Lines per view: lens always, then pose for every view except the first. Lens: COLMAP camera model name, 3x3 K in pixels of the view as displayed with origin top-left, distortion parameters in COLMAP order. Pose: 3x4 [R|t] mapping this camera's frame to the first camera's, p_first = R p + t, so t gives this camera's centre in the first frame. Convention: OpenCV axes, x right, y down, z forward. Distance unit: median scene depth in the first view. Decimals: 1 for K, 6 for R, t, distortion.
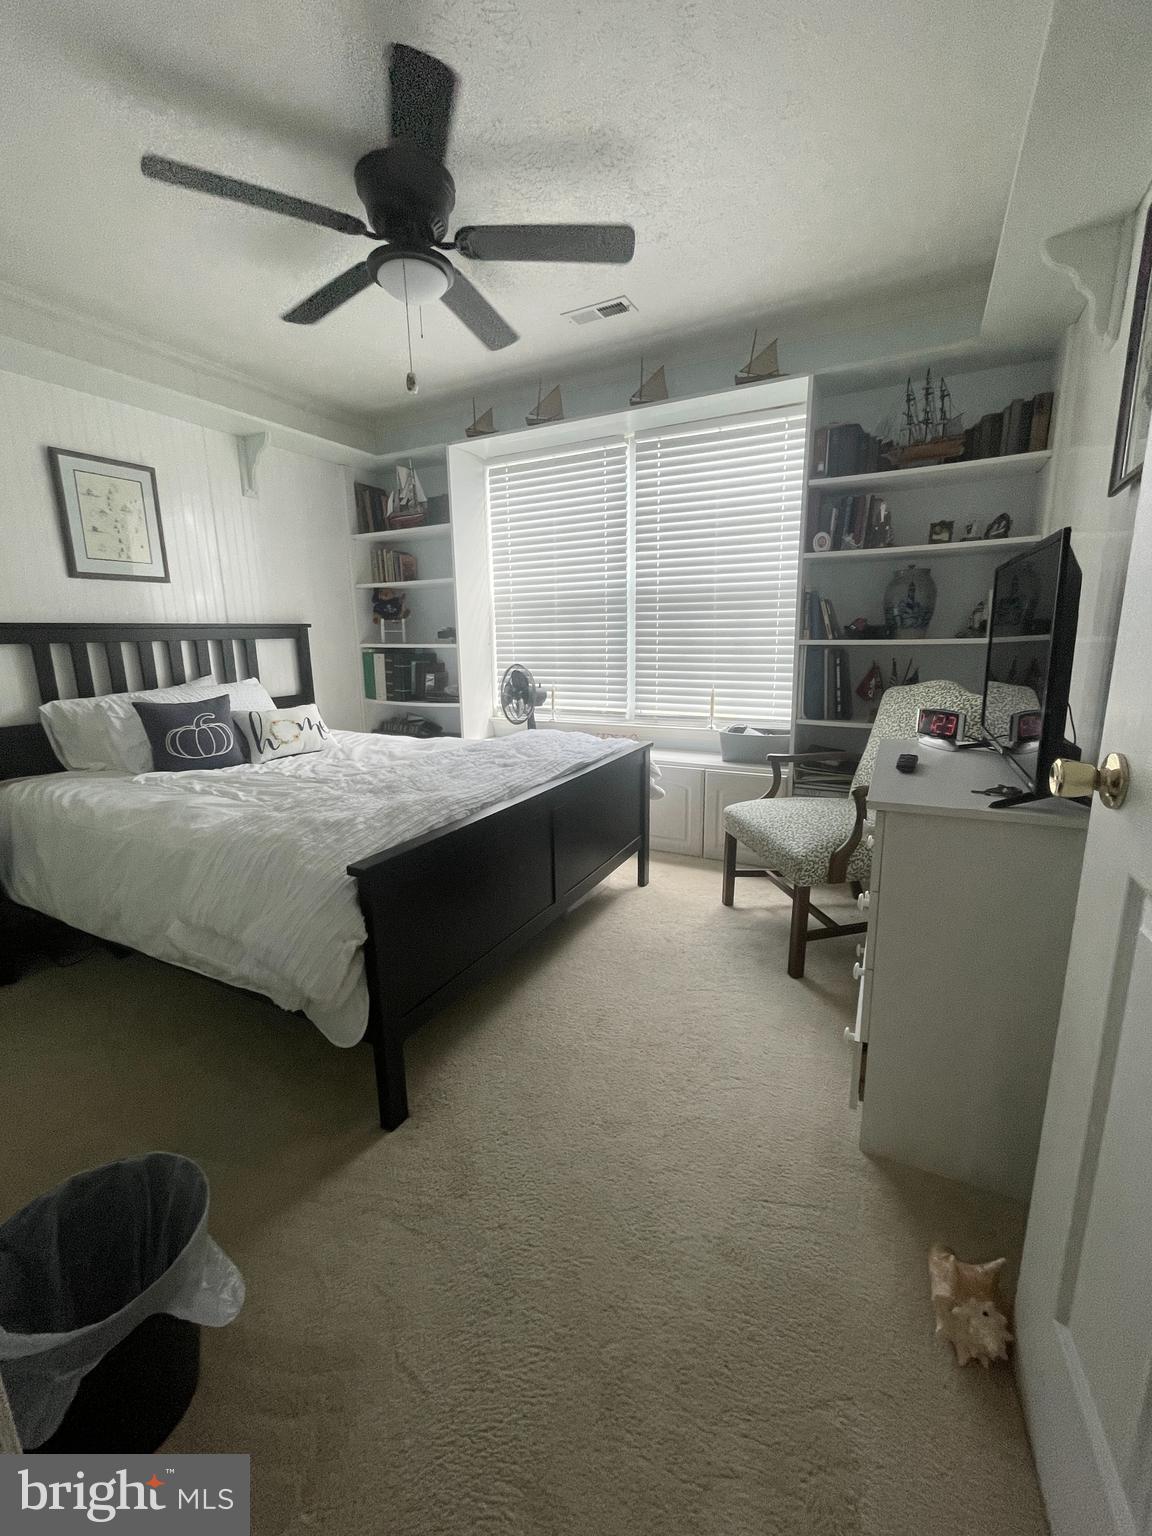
lens RADIAL K [[622.1, 0, 580.8], [0, 622.1, 758.2], [0, 0, 1]] dist [-0.002441, -0.000129]
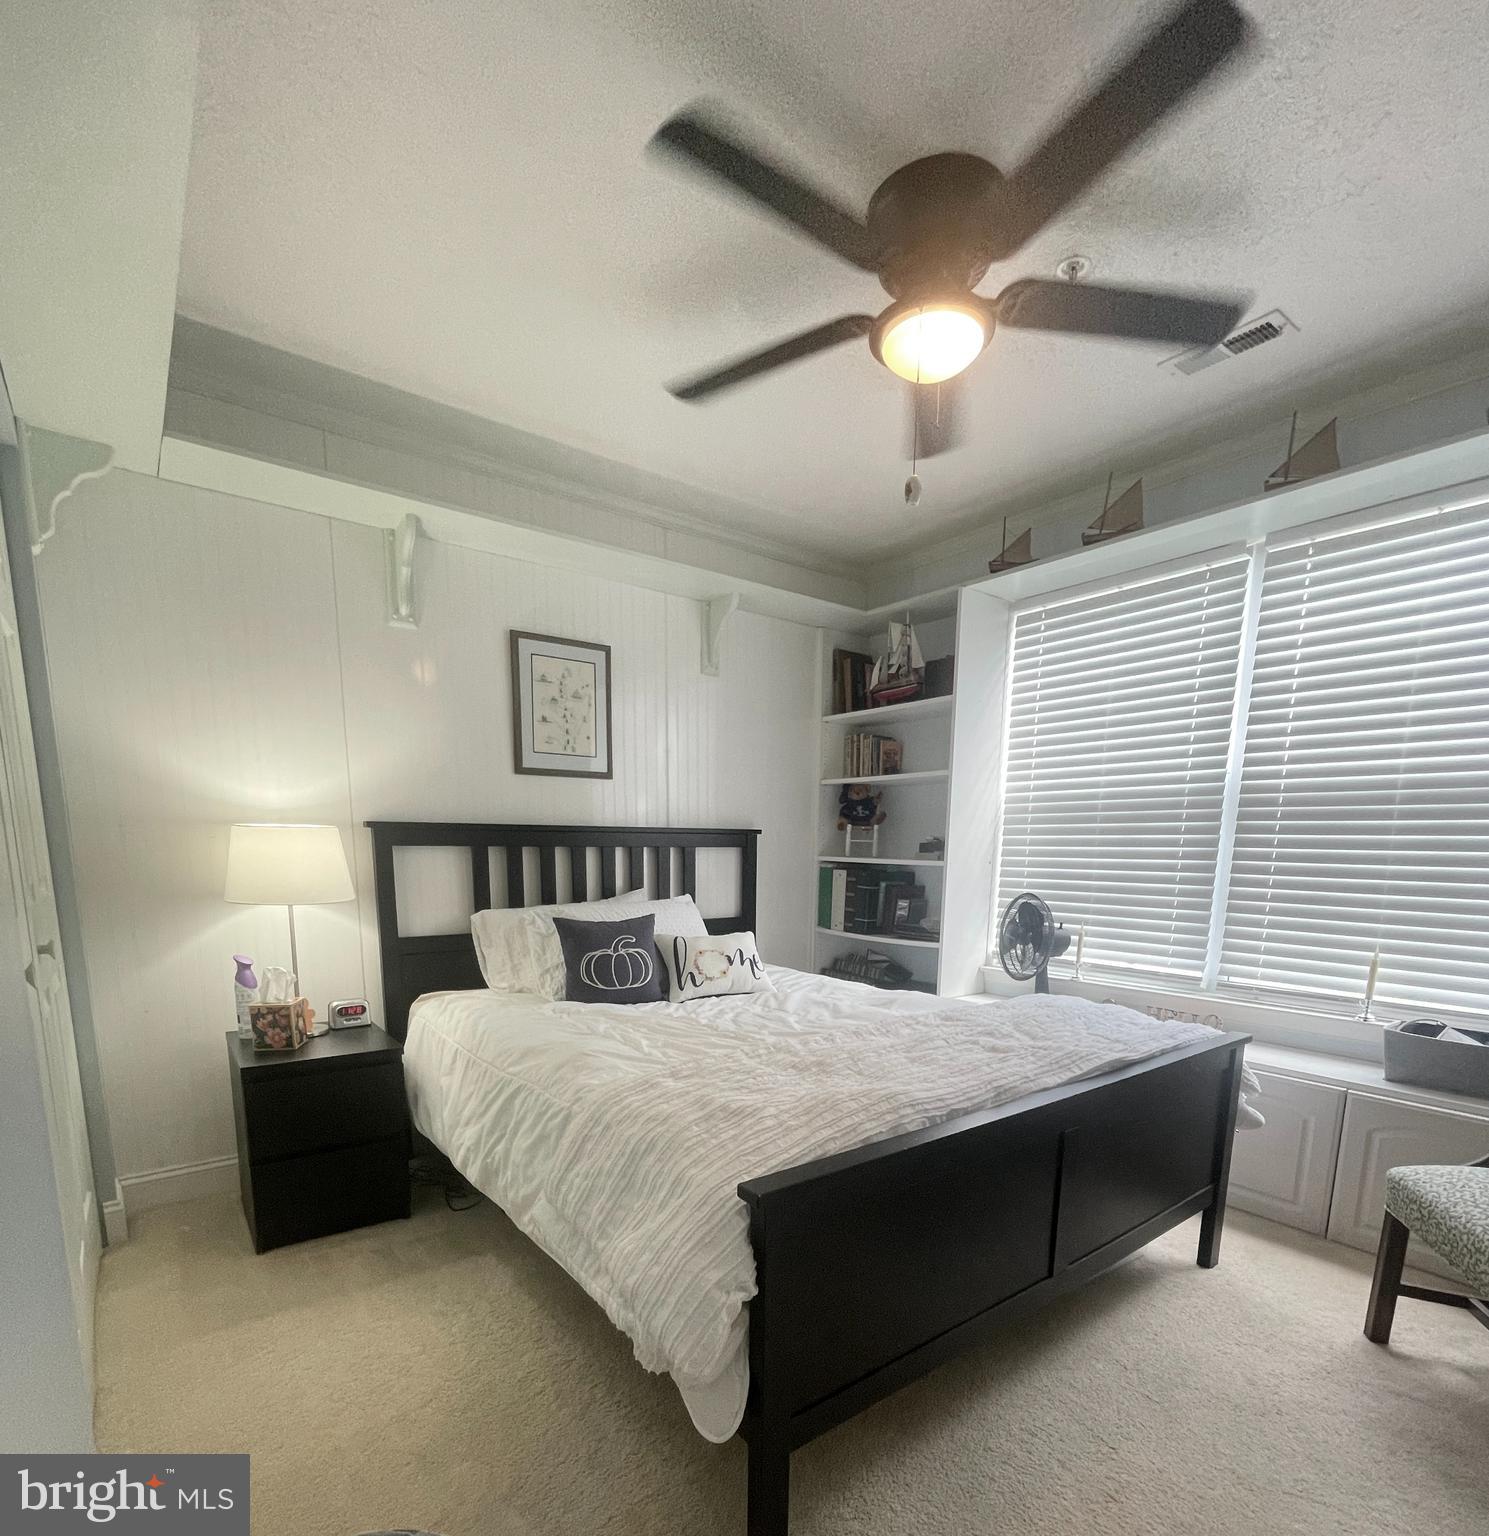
lens RADIAL K [[814.2, 0, 742.7], [0, 814.2, 982.5], [0, 0, 1]] dist [-0.000819, -0.000828]
pose [[0.904589, 0.096996, -0.415102, -0.007700], [-0.108350, 0.994105, -0.003827, -0.019902], [0.412284, 0.048439, 0.909767, 0.070976]]
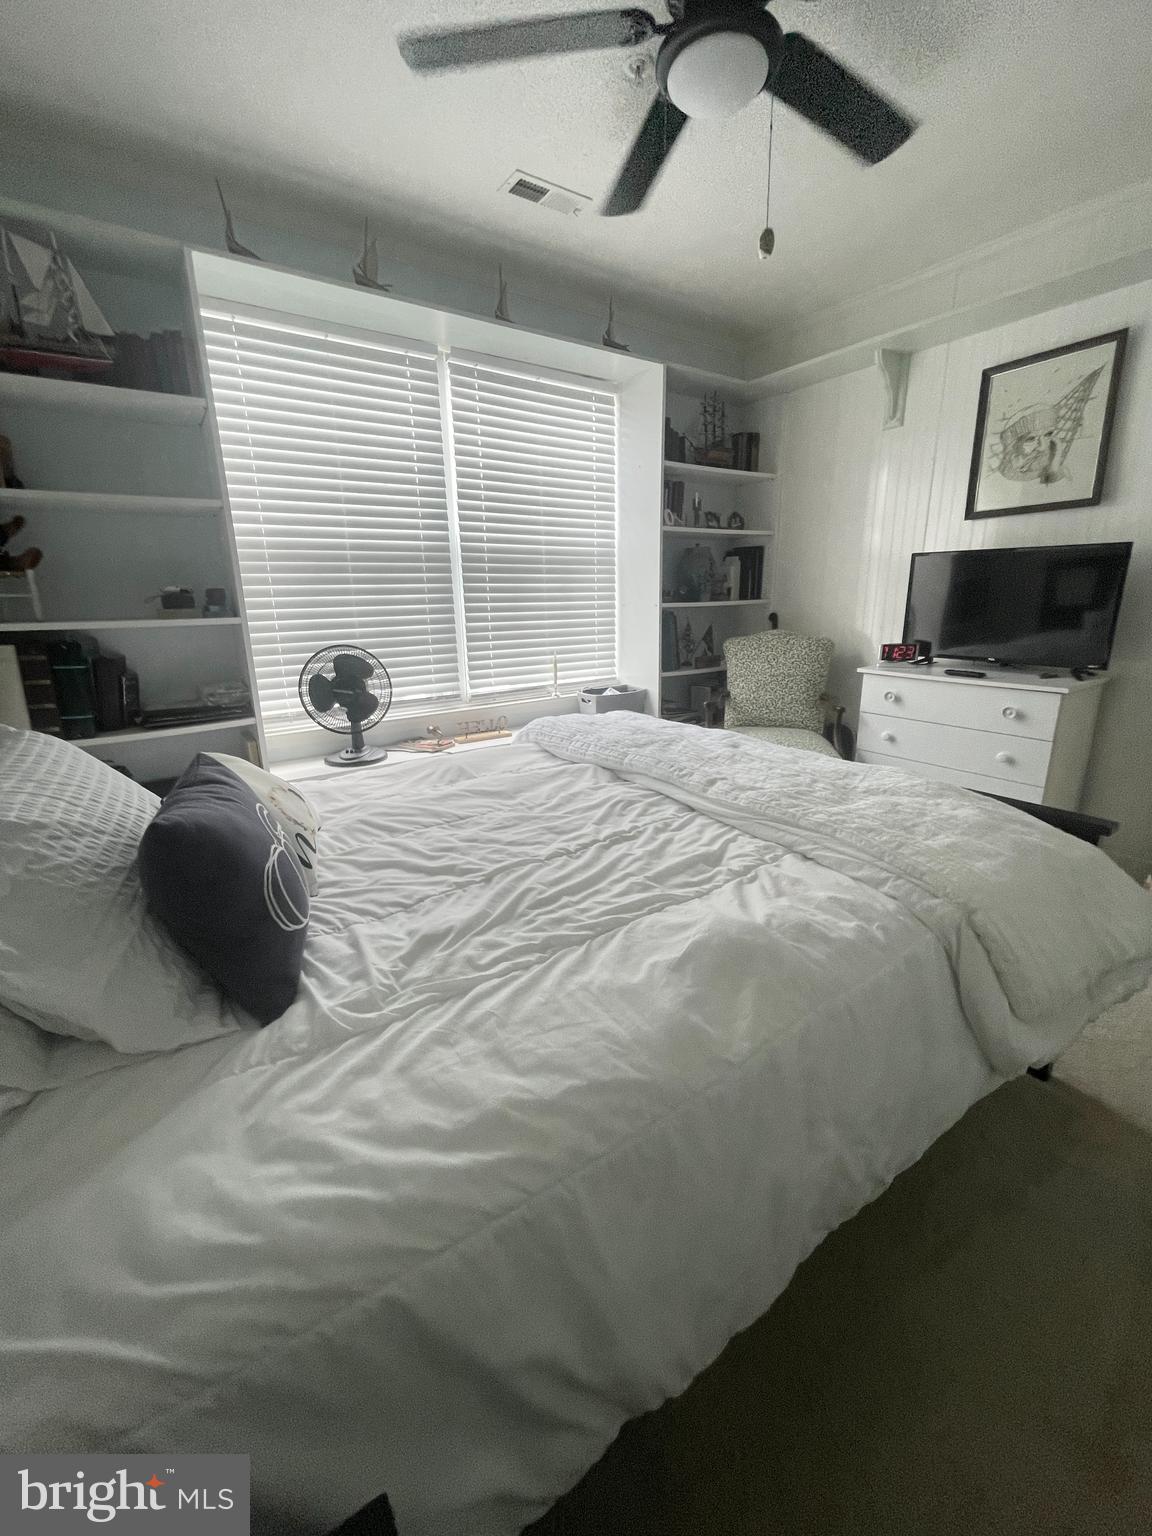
lens RADIAL K [[622.1, 0, 581.2], [0, 622.1, 770.0], [0, 0, 1]] dist [-0.002441, -0.000129]
pose [[0.471722, -0.226448, 0.852174, -0.772298], [0.191189, 0.969736, 0.151855, -0.092884], [-0.860770, 0.091293, 0.500740, 0.586381]]
